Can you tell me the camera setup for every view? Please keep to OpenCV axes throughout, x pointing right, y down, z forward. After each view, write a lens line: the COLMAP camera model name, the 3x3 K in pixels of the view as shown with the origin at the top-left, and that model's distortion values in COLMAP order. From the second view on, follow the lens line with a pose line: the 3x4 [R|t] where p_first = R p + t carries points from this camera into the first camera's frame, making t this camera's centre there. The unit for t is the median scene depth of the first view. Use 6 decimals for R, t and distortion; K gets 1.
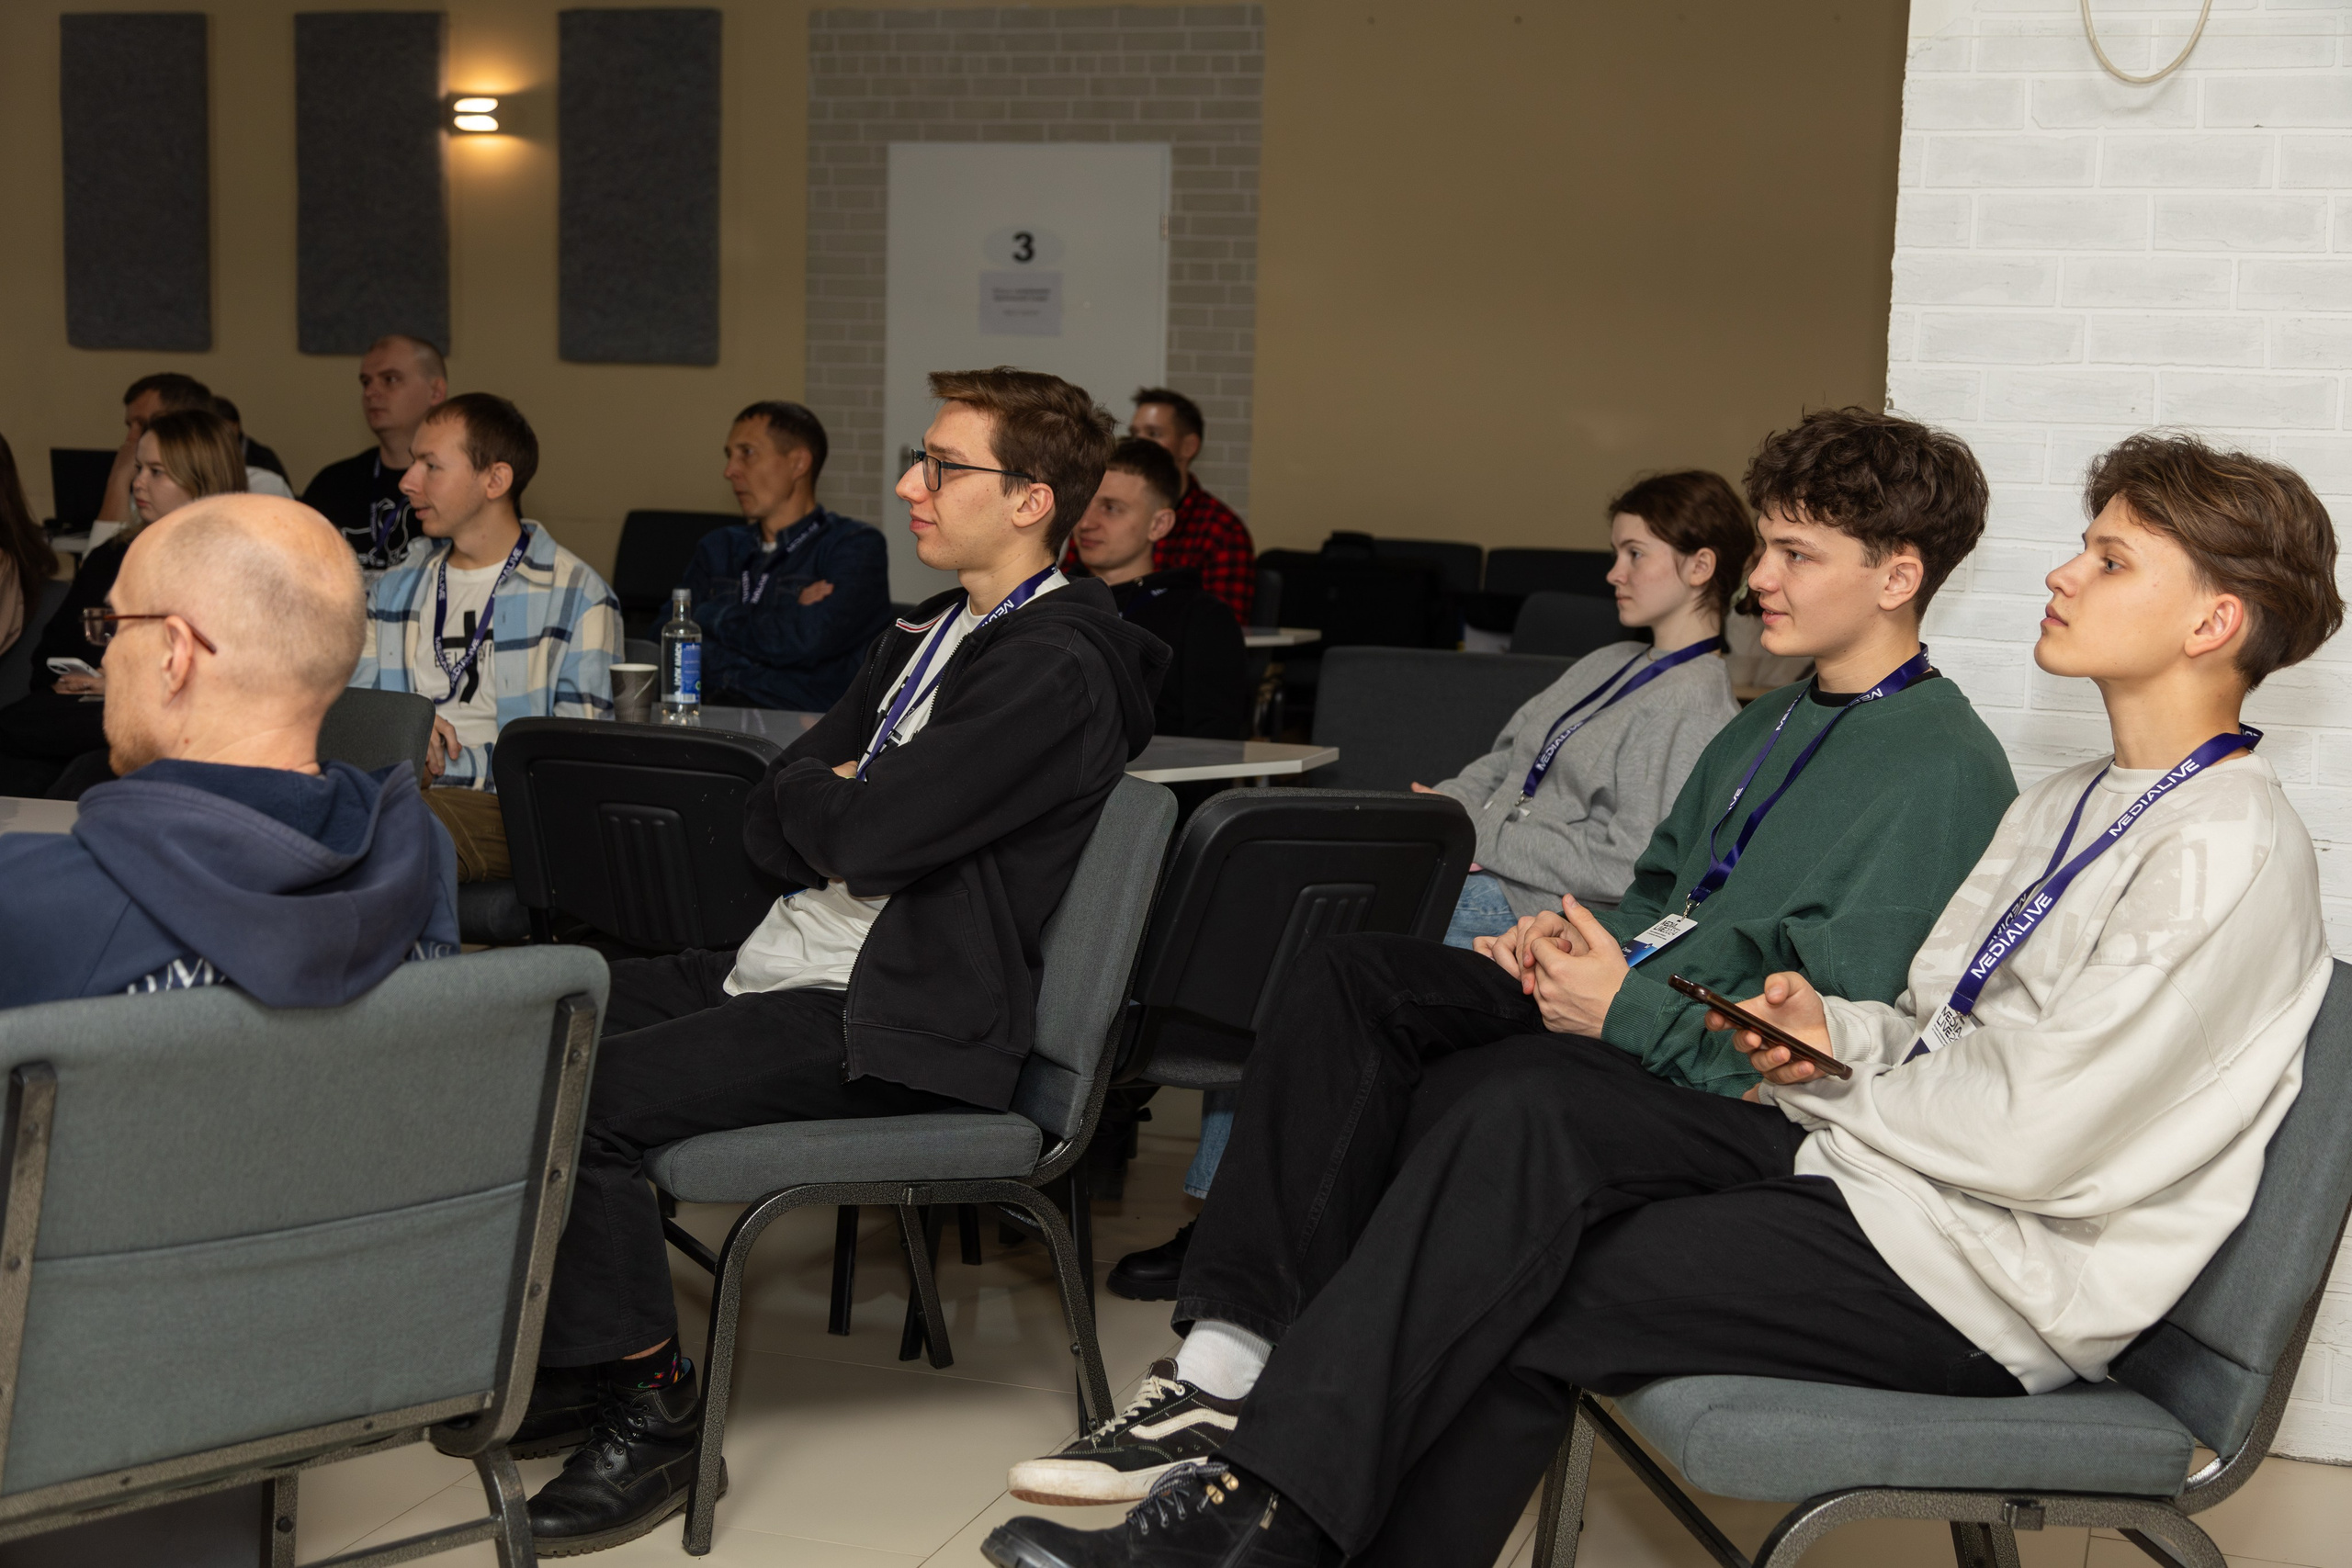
lens RADIAL K [[3369.6, 0, 1176.0], [0, 3369.6, 784.0], [0, 0, 1]] dist [0.022309, 0.021035]
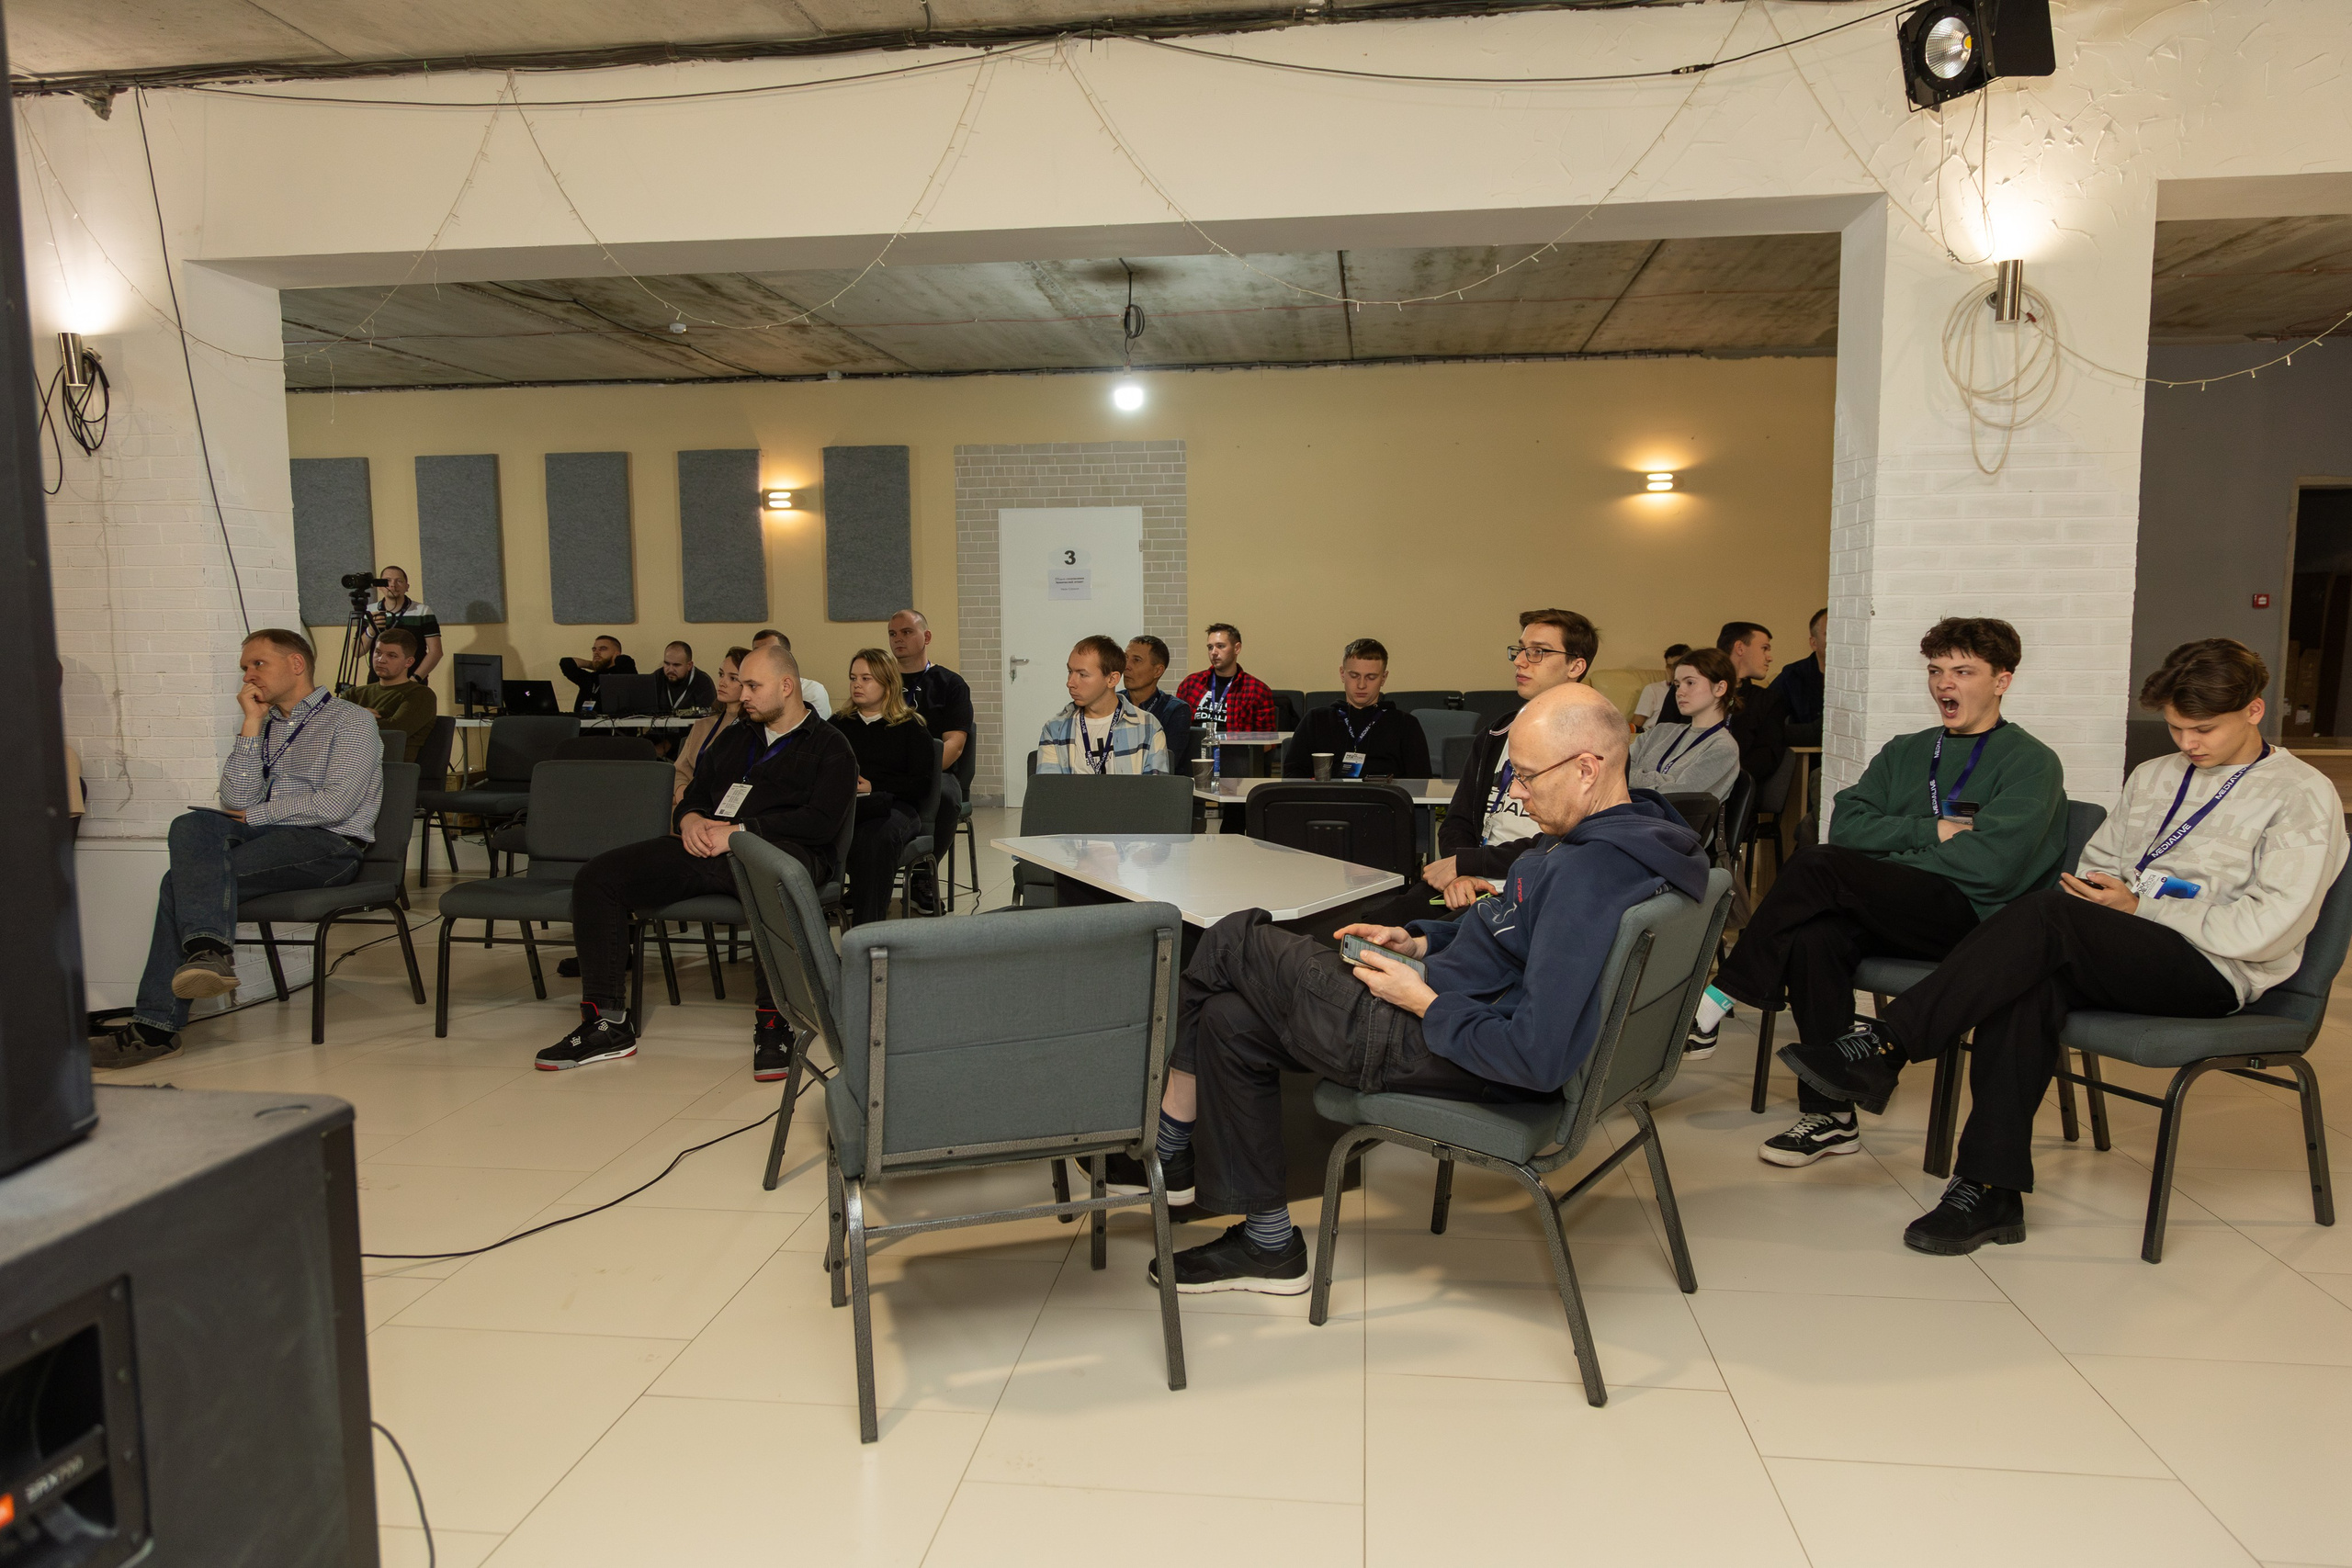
lens RADIAL K [[1651.6, 0, 1176.0], [0, 1651.6, 784.0], [0, 0, 1]] dist [-0.002129, 0.000479]
pose [[0.975867, -0.057049, 0.210781, -0.205671], [0.060851, 0.998079, -0.011594, -0.004466], [-0.209715, 0.024140, 0.977465, -0.003787]]
